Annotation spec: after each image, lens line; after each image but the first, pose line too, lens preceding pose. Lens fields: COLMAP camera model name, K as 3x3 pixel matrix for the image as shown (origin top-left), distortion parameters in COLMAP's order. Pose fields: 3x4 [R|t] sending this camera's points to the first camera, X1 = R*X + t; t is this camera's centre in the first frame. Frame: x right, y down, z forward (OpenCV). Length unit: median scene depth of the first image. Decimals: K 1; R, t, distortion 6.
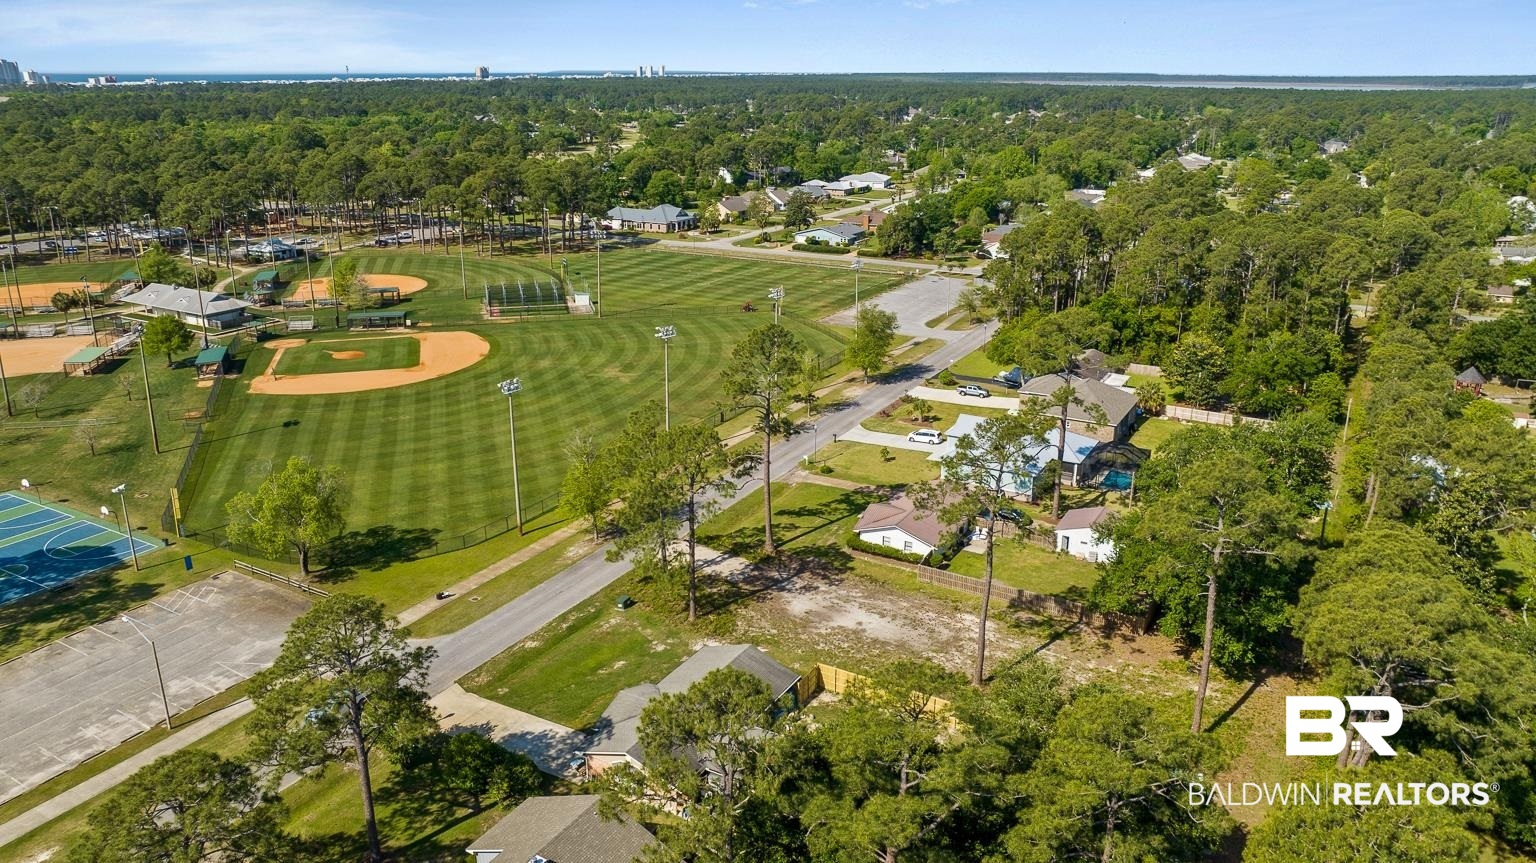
lens RADIAL K [[1089.3, 0, 768.2], [0, 1089.3, 432.4], [0, 0, 1]] dist [-0.036666, 0.021379]
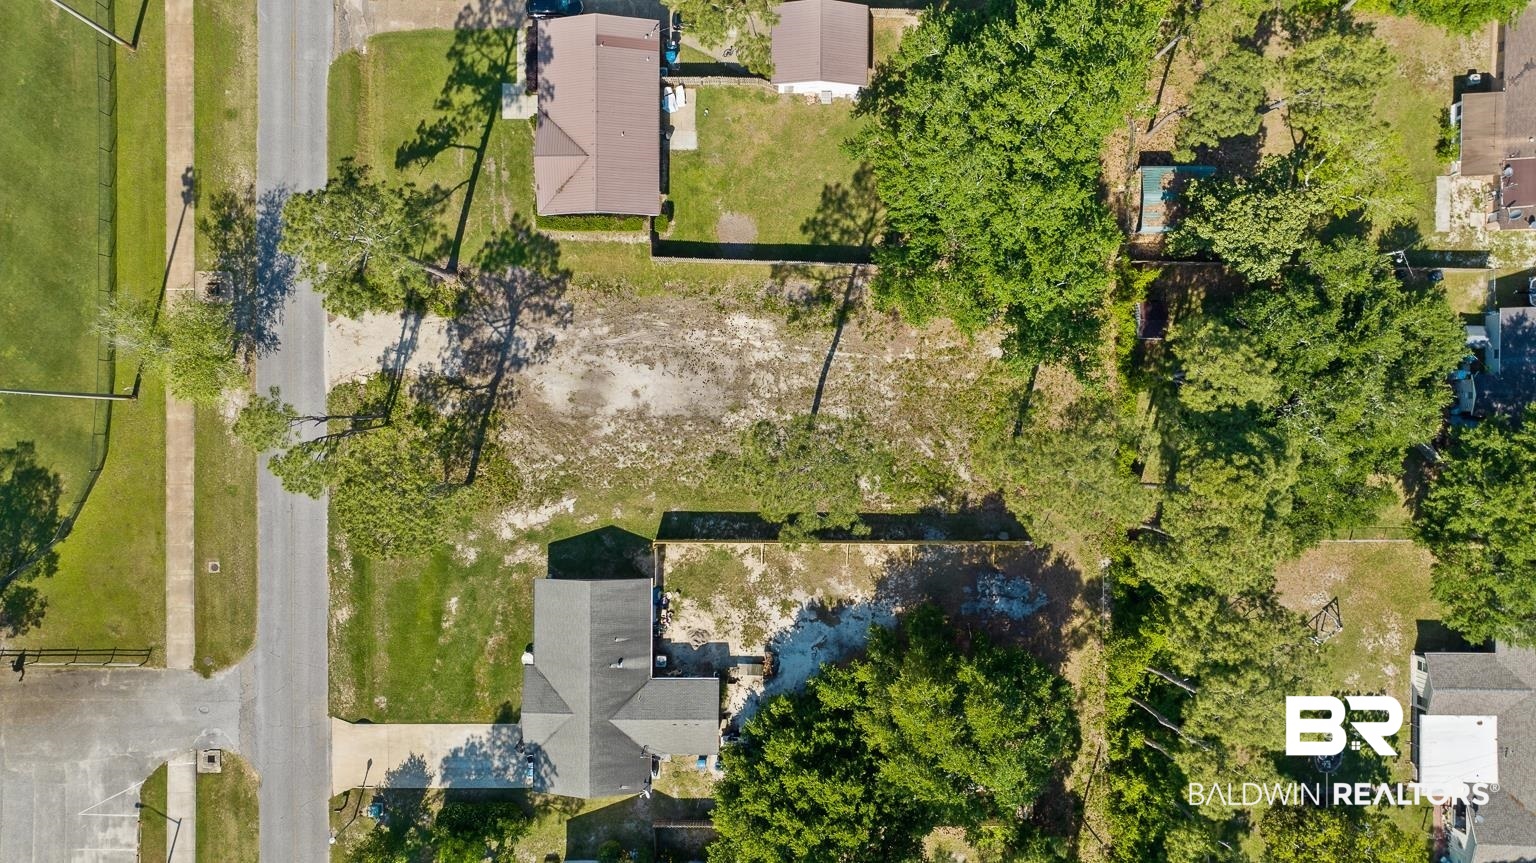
lens RADIAL K [[1089.3, 0, 762.2], [0, 1089.3, 427.1], [0, 0, 1]] dist [-0.036666, 0.021379]
pose [[0.869675, -0.493599, 0.004976, 0.143455], [0.147657, 0.269751, 0.951542, -0.587841], [-0.471022, -0.826798, 0.307479, 0.611618]]
